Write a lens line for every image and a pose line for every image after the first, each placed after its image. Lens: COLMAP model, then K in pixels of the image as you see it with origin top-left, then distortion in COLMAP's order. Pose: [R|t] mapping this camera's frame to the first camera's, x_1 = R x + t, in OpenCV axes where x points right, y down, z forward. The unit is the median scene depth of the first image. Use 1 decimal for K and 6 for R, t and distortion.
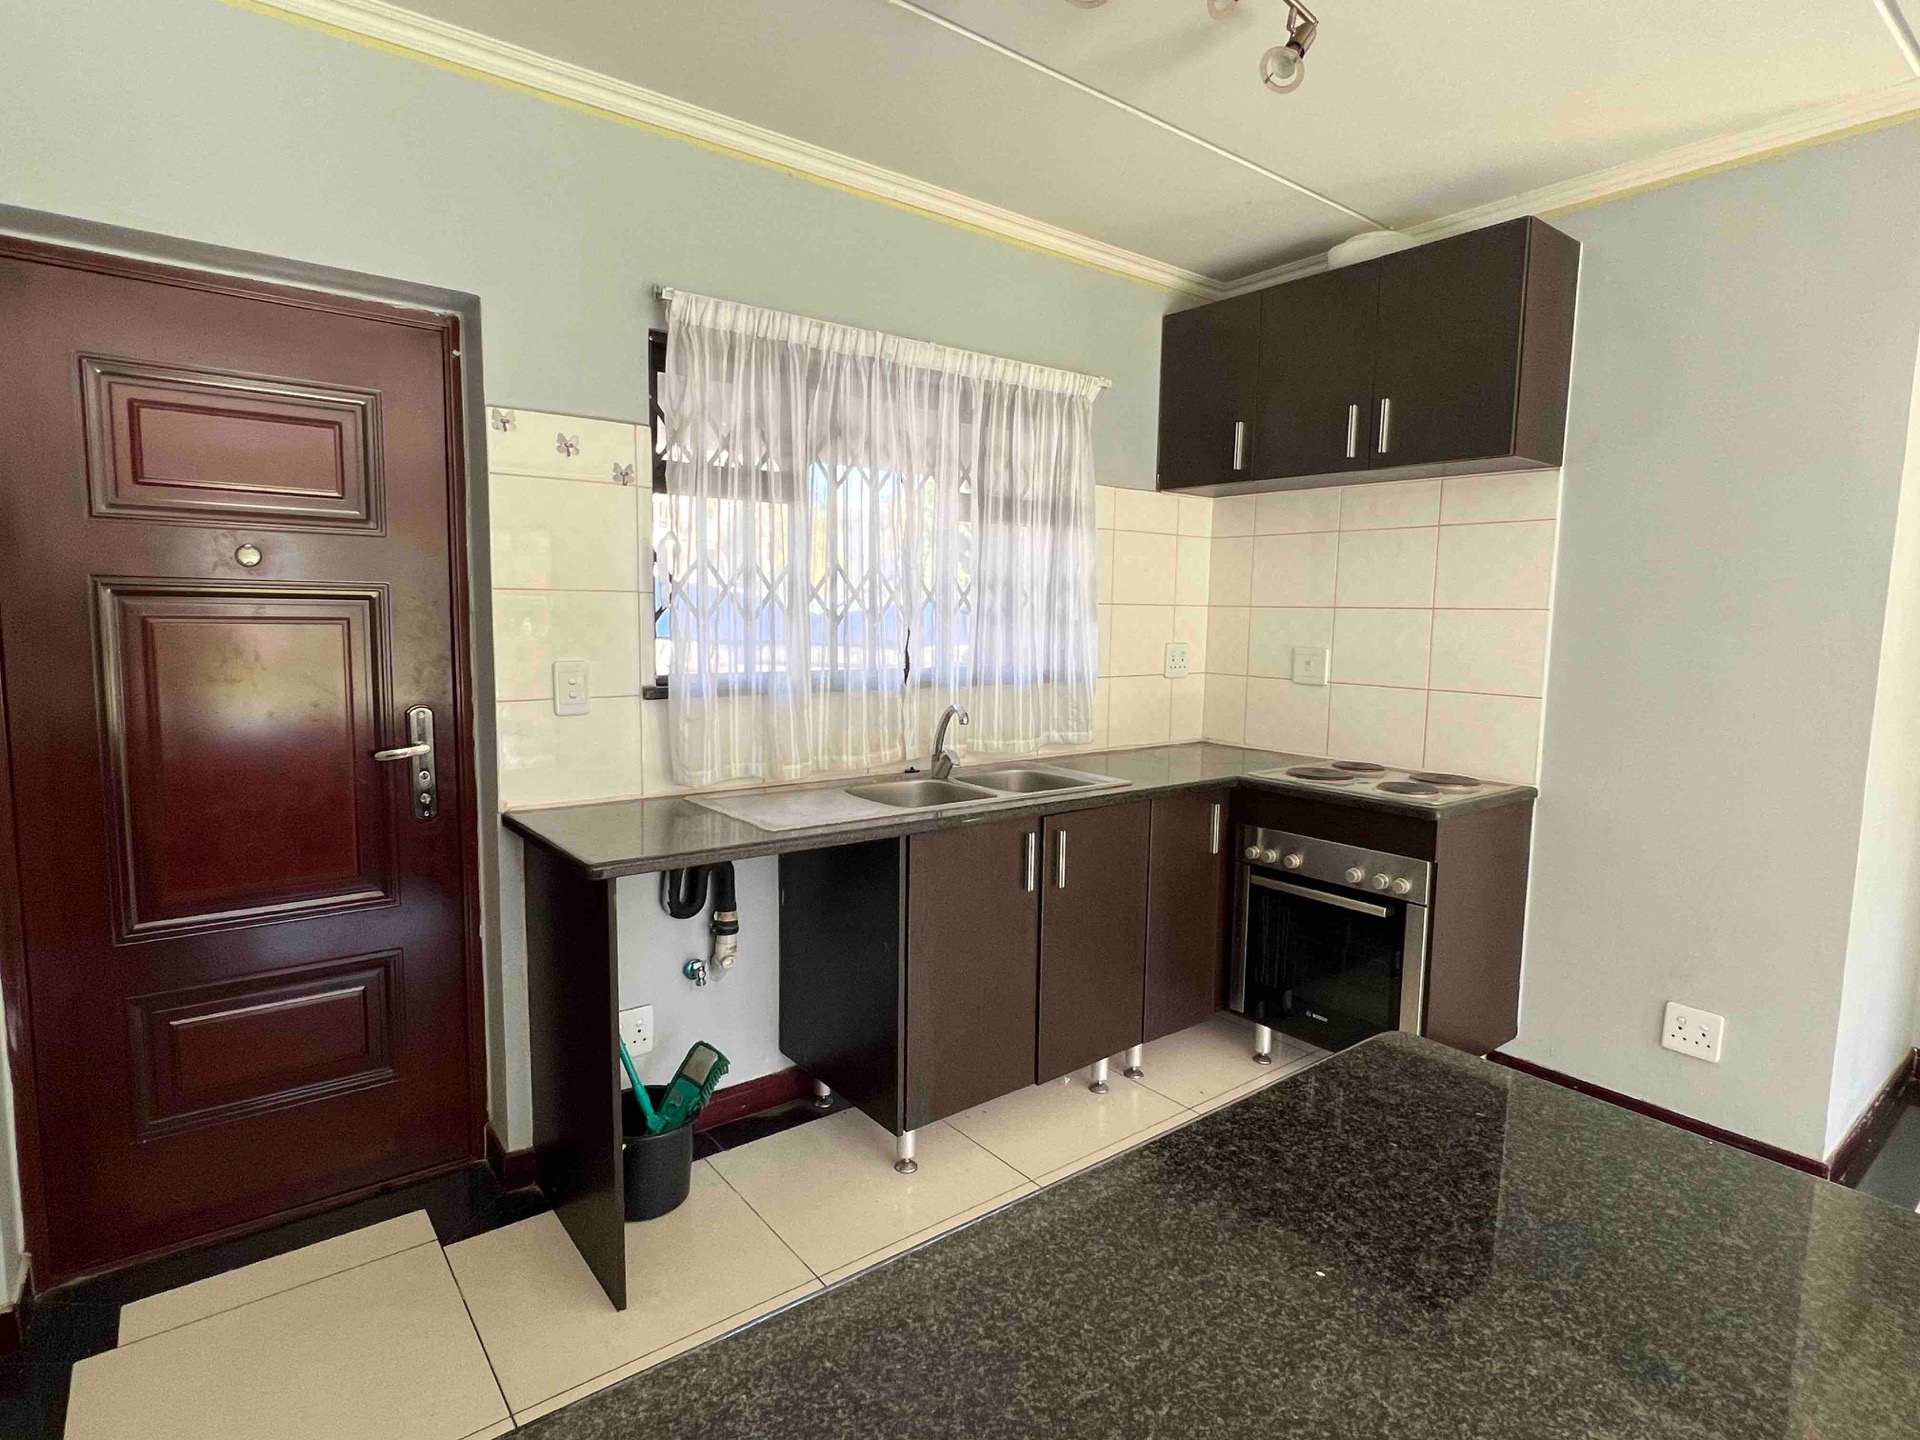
lens RADIAL K [[1031.2, 0, 969.3], [0, 1031.2, 715.1], [0, 0, 1]] dist [-0.002213, -0.001789]
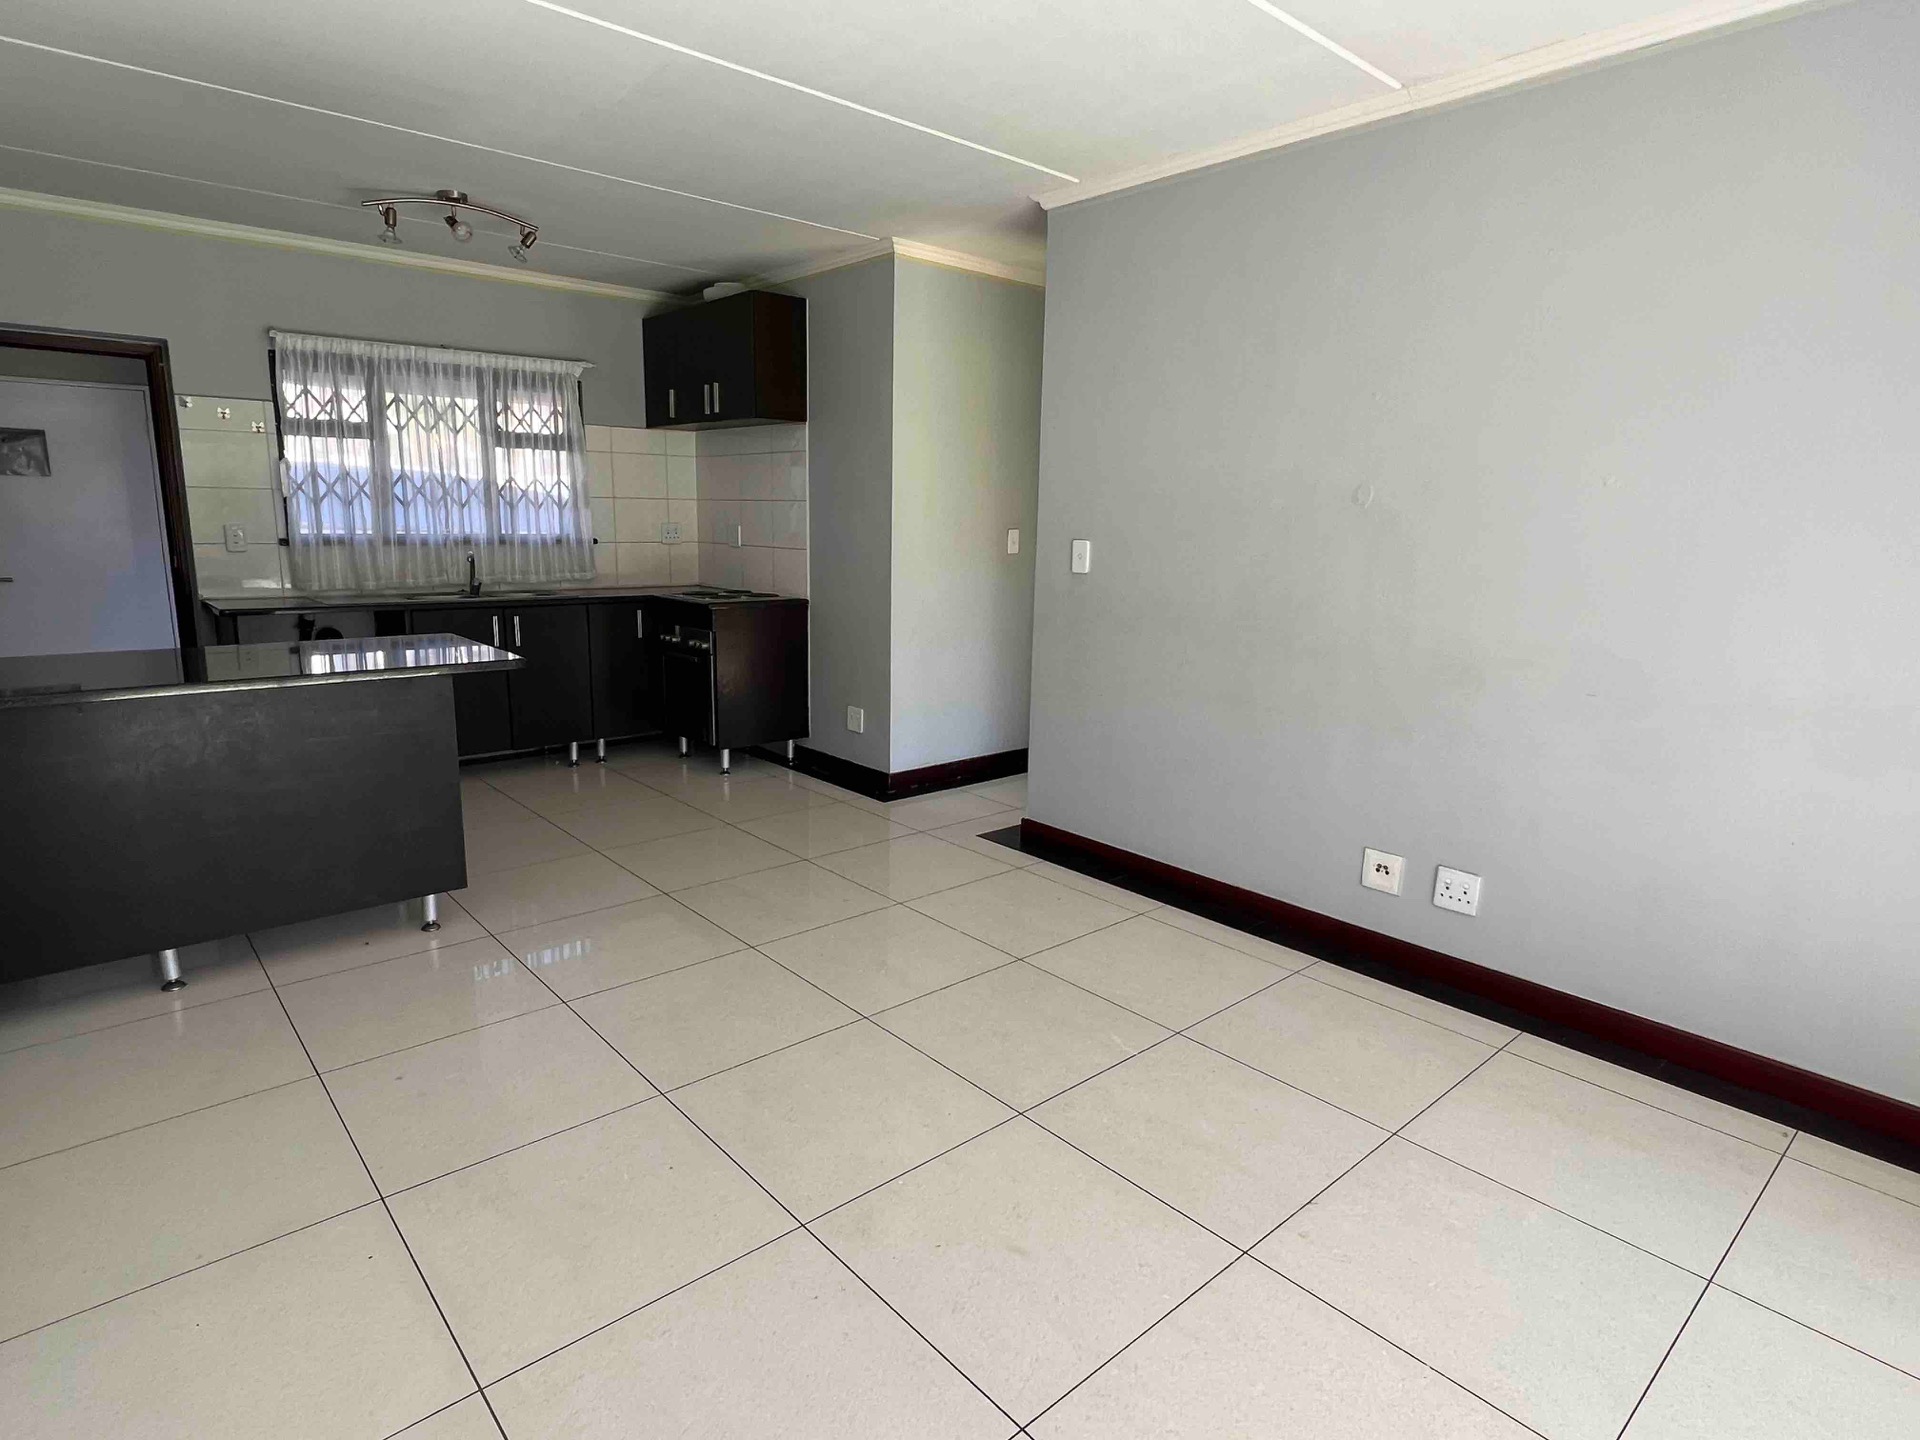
lens RADIAL K [[1031.2, 0, 954.4], [0, 1031.2, 710.2], [0, 0, 1]] dist [-0.002213, -0.001789]
pose [[0.998507, -0.008981, 0.053876, 0.713099], [0.004168, 0.996041, 0.088798, 0.106470], [-0.054460, -0.088441, 0.994592, -0.861520]]
